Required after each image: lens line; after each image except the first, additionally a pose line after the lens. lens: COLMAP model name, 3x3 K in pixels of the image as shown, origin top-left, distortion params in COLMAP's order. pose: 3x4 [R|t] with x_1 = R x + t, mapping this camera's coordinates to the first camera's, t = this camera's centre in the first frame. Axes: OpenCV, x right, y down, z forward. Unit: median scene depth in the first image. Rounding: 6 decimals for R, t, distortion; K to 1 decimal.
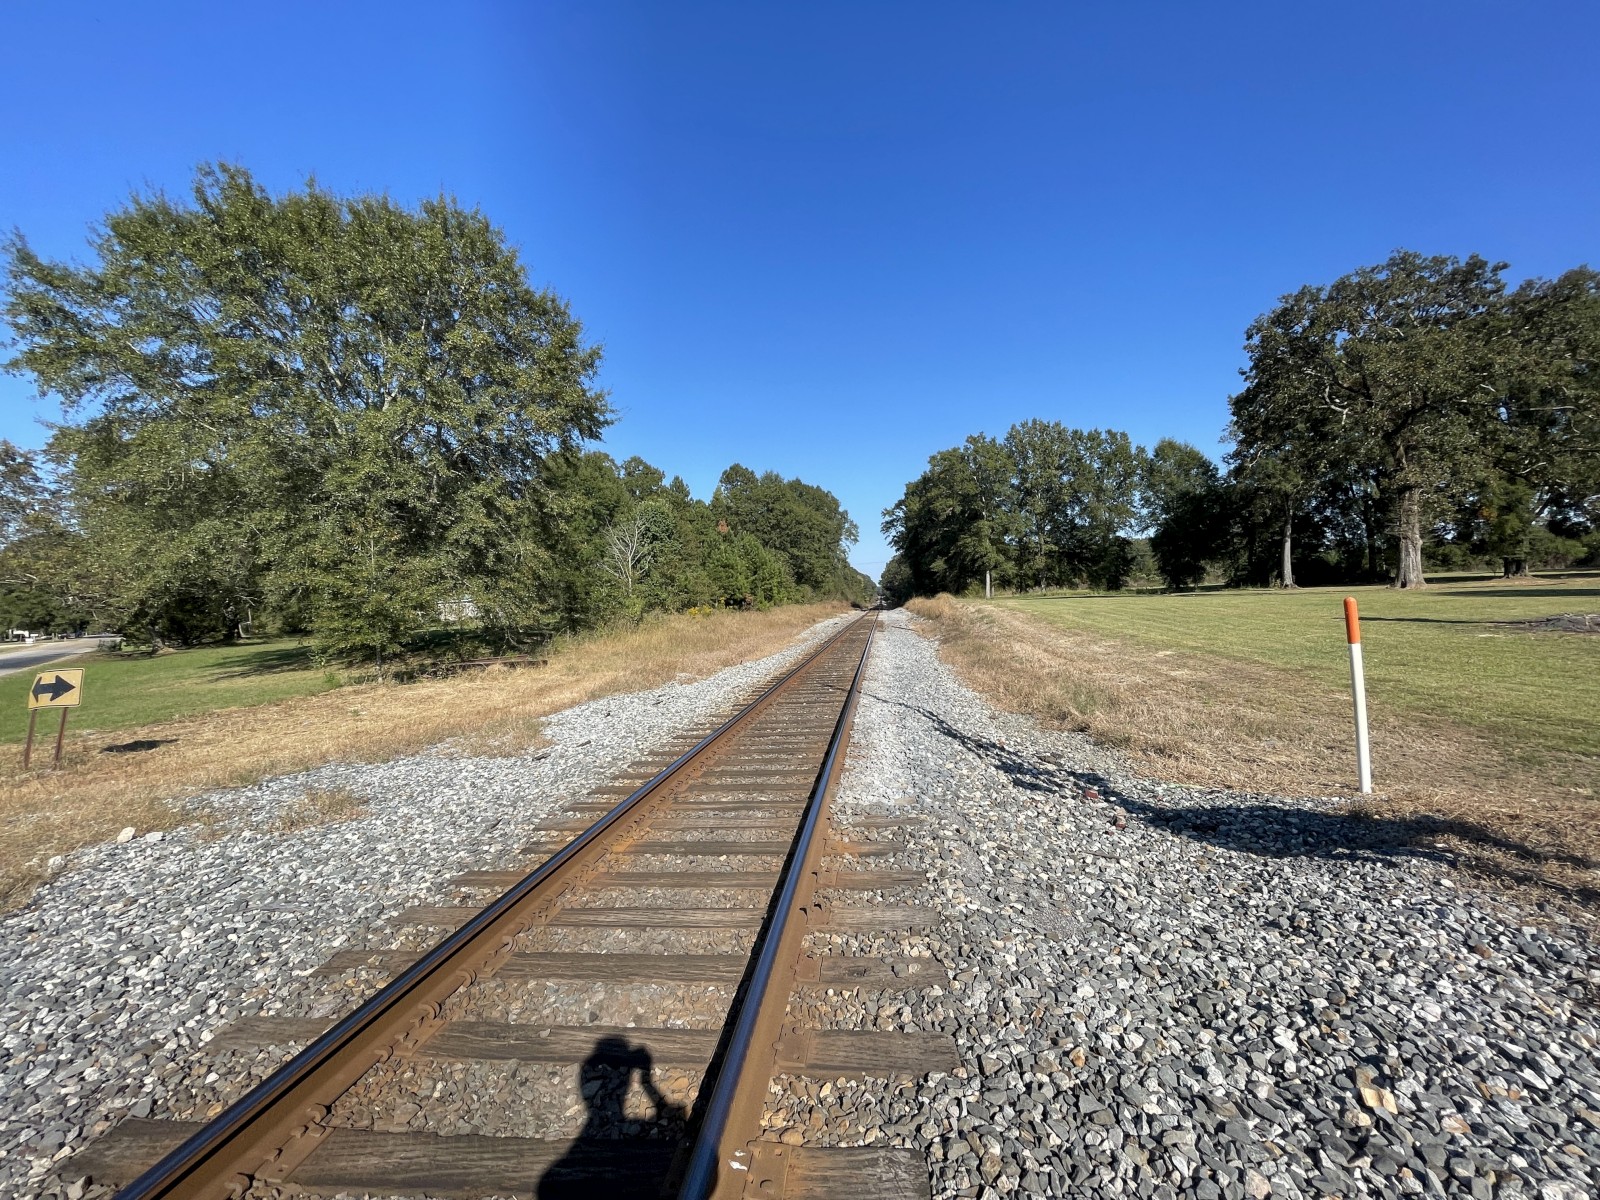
lens RADIAL K [[649.0, 0, 806.5], [0, 649.0, 600.0], [0, 0, 1]] dist [-0.000603, -0.000100]
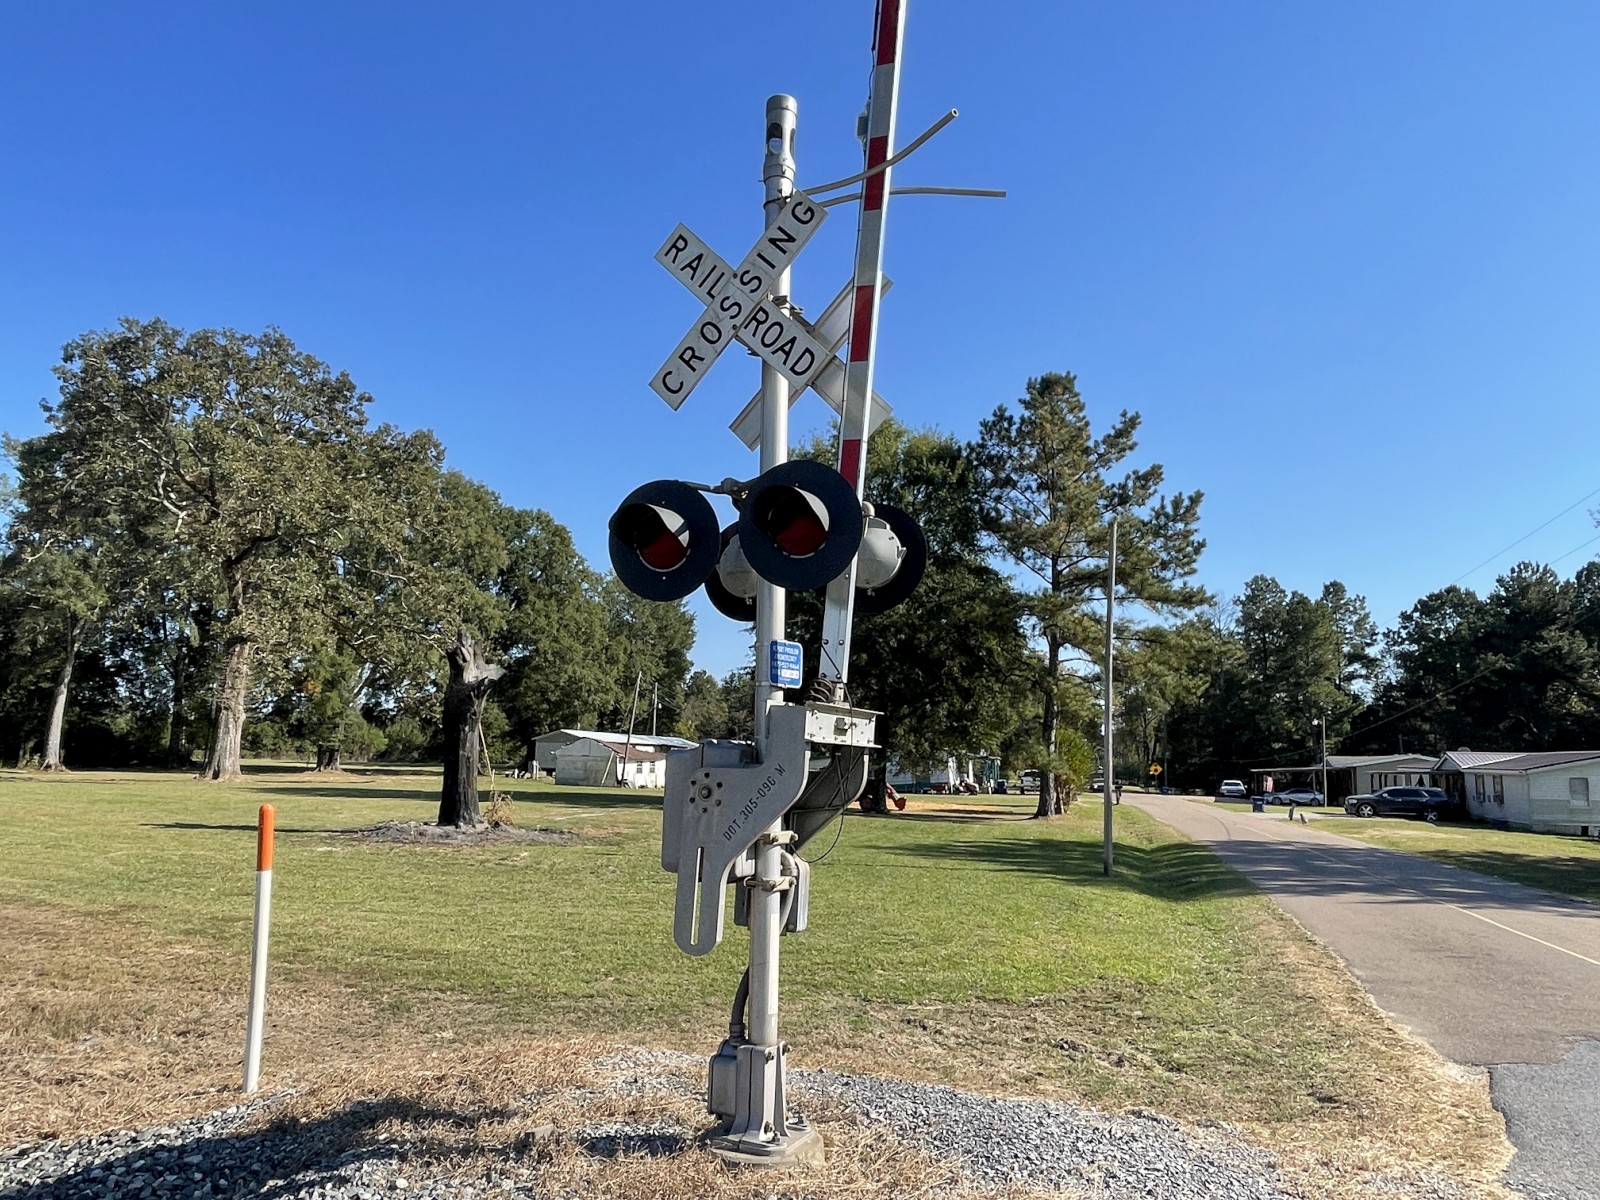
lens RADIAL K [[1106.9, 0, 804.7], [0, 1106.9, 598.7], [0, 0, 1]] dist [-0.004286, 0.001558]
pose [[0.320479, 0.191018, 0.927796, -0.023353], [-0.031591, 0.981067, -0.191074, -0.001886], [-0.946729, 0.031925, 0.320446, 0.008272]]
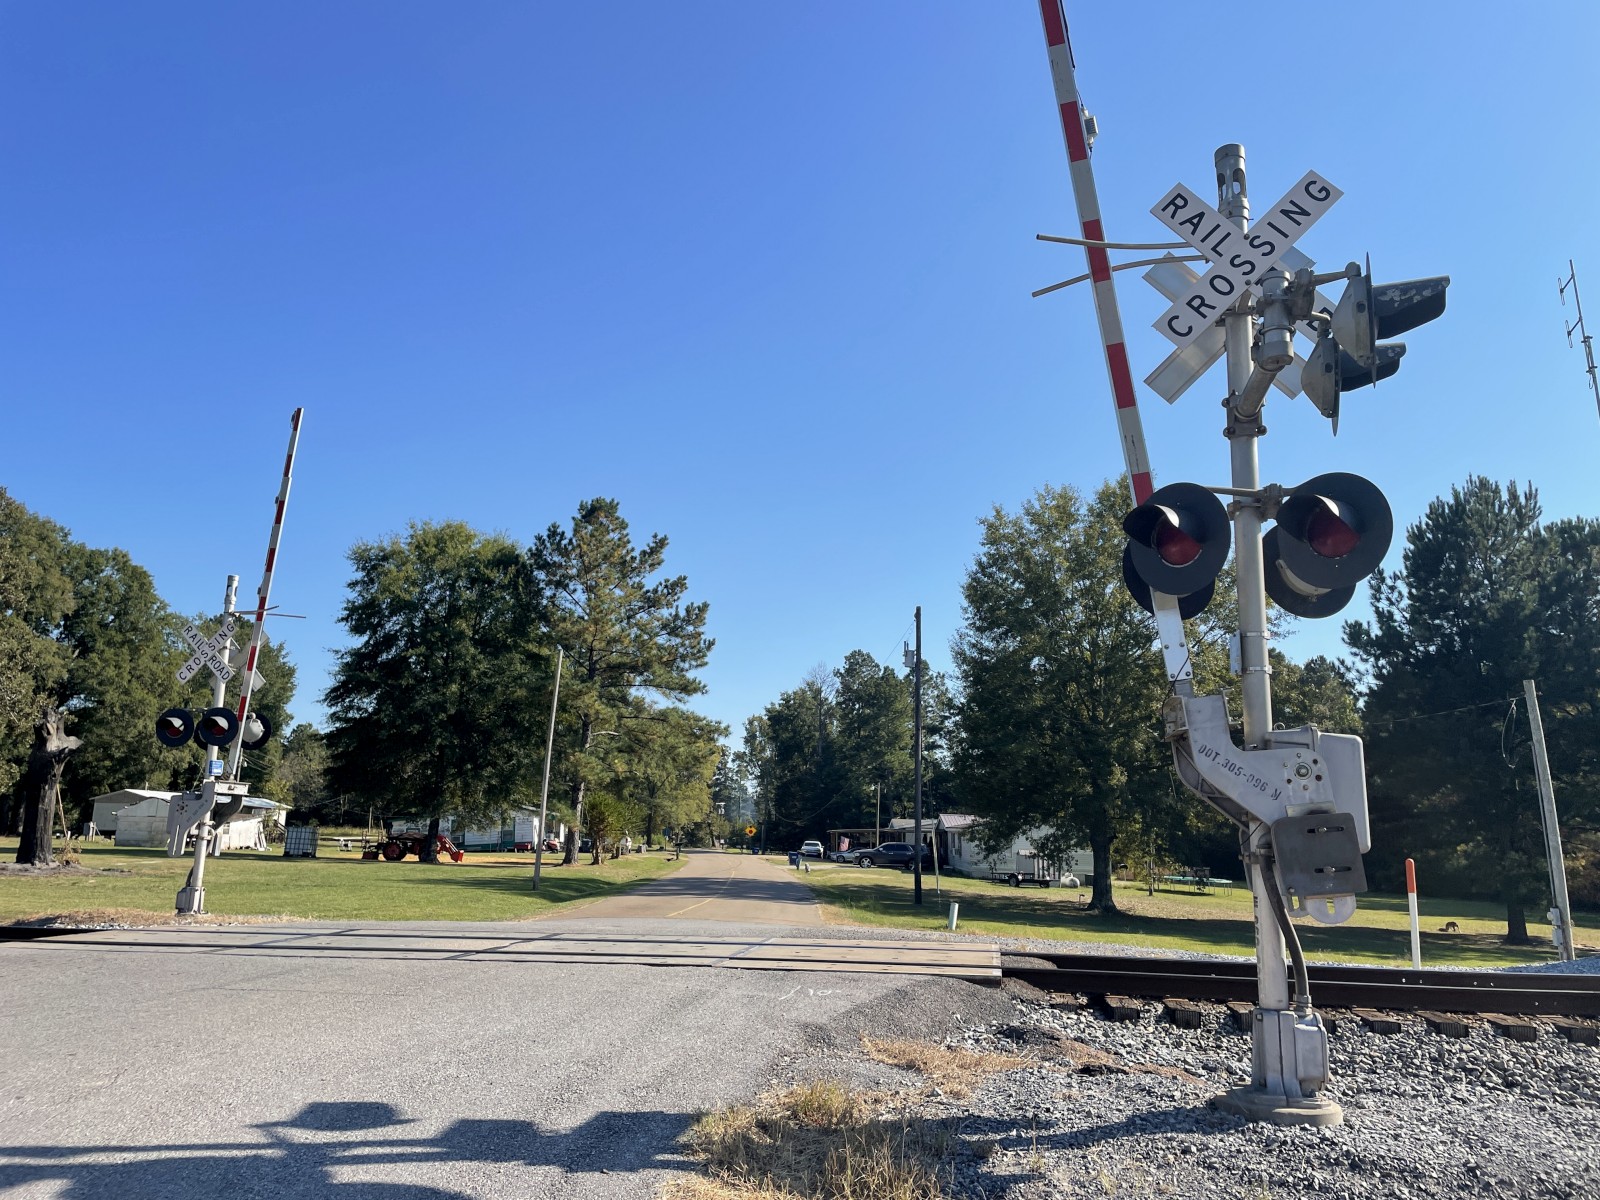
lens RADIAL K [[1211.1, 0, 782.8], [0, 1211.1, 581.9], [0, 0, 1]] dist [0.105699, -0.133313]
pose [[0.056407, 0.250527, 0.966465, -0.275096], [-0.021584, 0.968086, -0.249688, 0.017875], [-0.998175, -0.006776, 0.060014, -0.140850]]
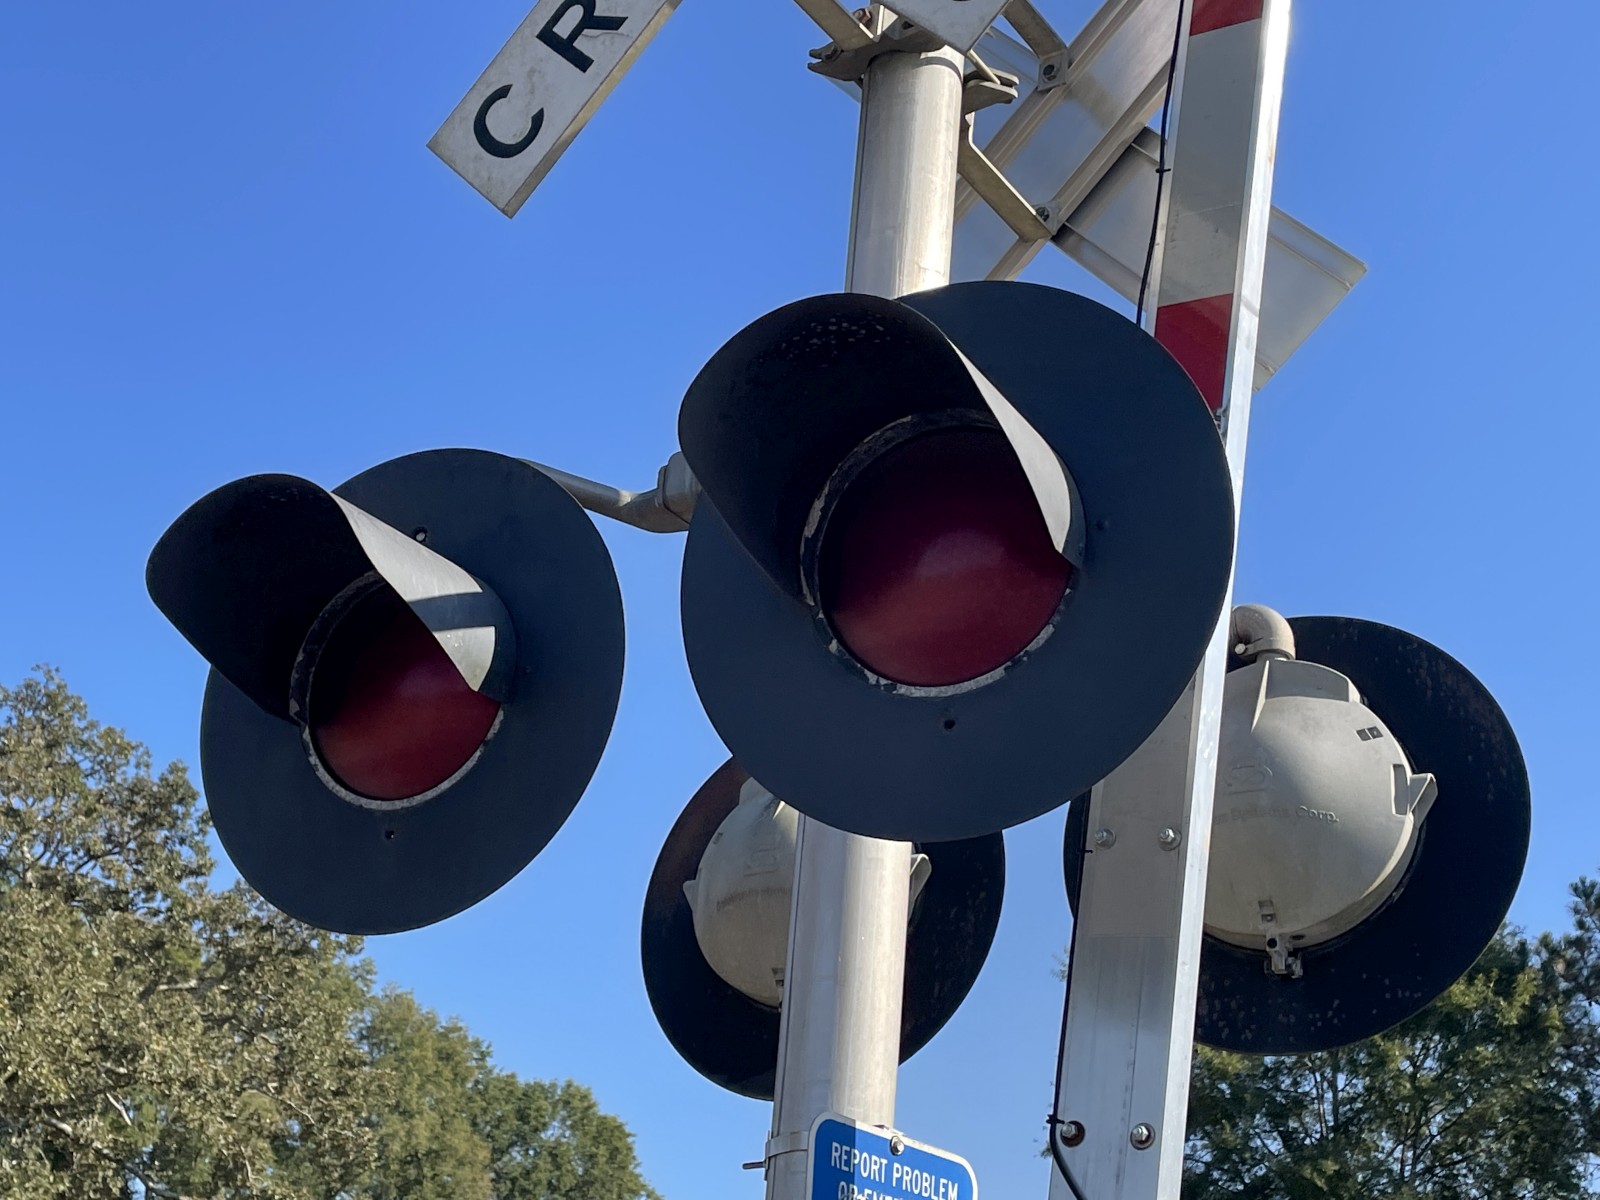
lens RADIAL K [[2342.2, 0, 800.0], [0, 2342.2, 600.0], [0, 0, 1]] dist [0.098424, -0.107728]
pose [[0.442026, 0.454941, 0.773073, 0.041180], [-0.105711, 0.882255, -0.458749, -0.005395], [-0.890751, 0.121056, 0.438072, 0.025357]]
